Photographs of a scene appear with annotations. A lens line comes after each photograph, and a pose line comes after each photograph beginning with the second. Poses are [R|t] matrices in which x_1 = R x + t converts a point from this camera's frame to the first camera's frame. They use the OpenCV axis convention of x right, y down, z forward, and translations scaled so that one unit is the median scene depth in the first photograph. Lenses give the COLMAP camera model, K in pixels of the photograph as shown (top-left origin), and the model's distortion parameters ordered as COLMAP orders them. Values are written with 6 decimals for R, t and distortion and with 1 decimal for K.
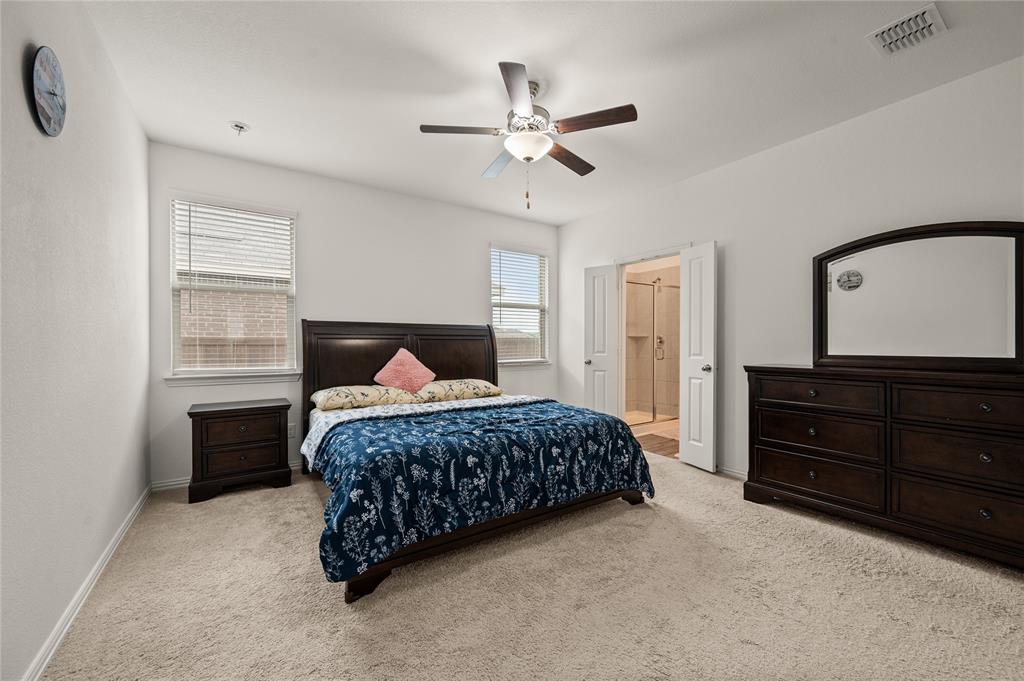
lens RADIAL K [[403.7, 0, 510.6], [0, 403.7, 346.3], [0, 0, 1]] dist [0.000154, 0.000022]
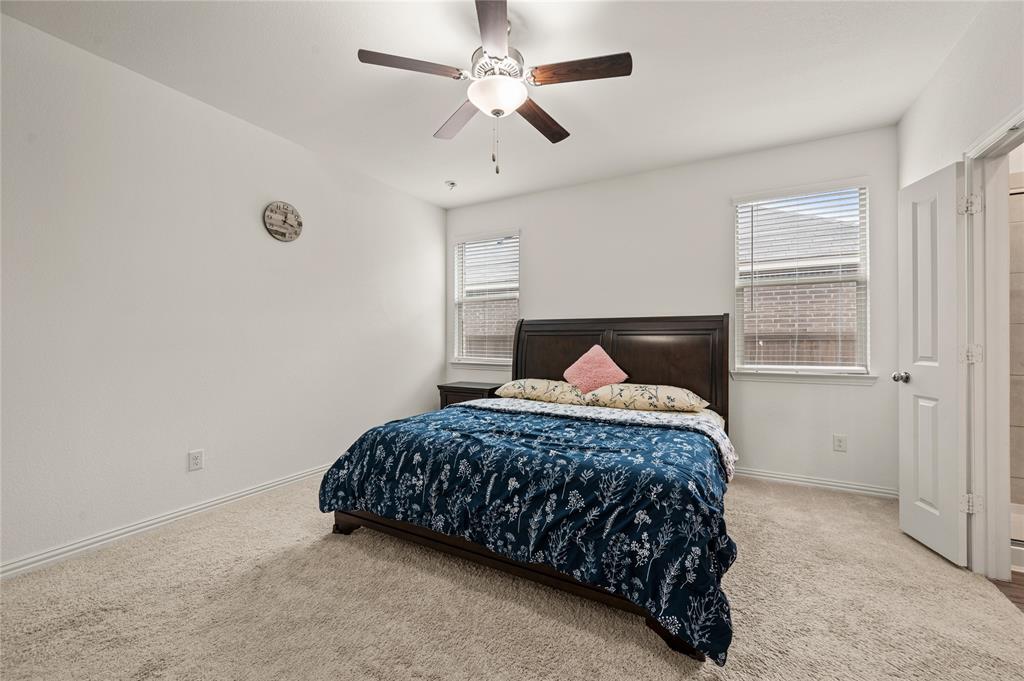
lens RADIAL K [[403.7, 0, 509.0], [0, 403.7, 334.9], [0, 0, 1]] dist [0.000154, 0.000022]
pose [[0.461217, -0.008328, -0.887248, 0.602513], [-0.009569, 0.999851, -0.014359, -0.004080], [0.887236, 0.015113, 0.461069, 0.504249]]
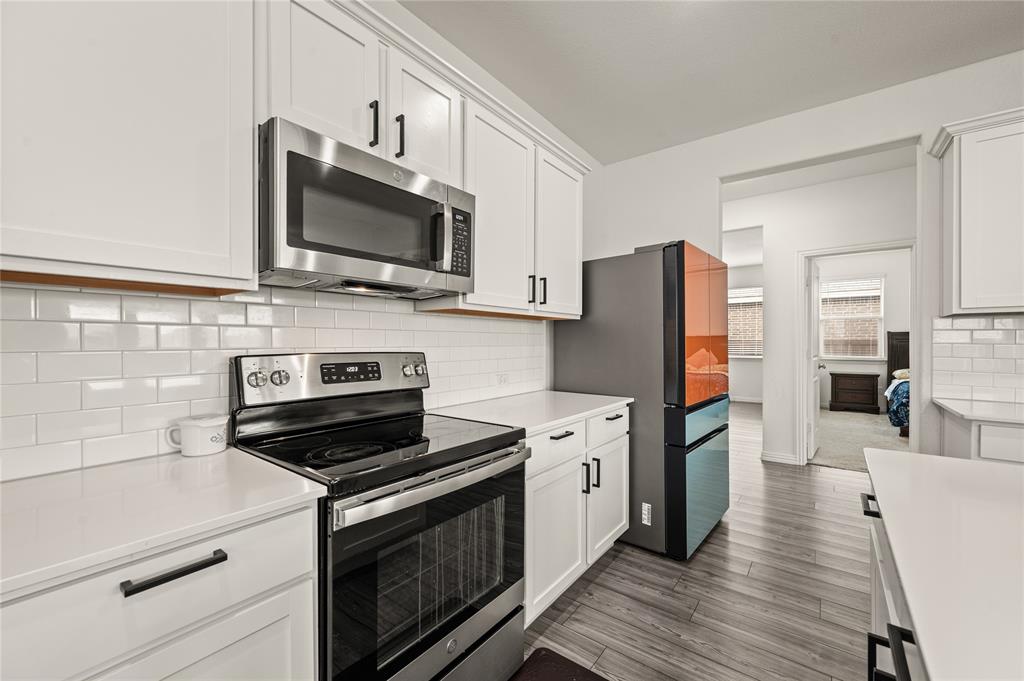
lens RADIAL K [[403.7, 0, 520.6], [0, 403.7, 347.0], [0, 0, 1]] dist [0.000154, 0.000022]
pose [[0.328994, 0.012567, -0.944249, 0.801313], [-0.001563, 0.999917, 0.012763, -0.018078], [0.944331, -0.002723, 0.328986, -1.415925]]
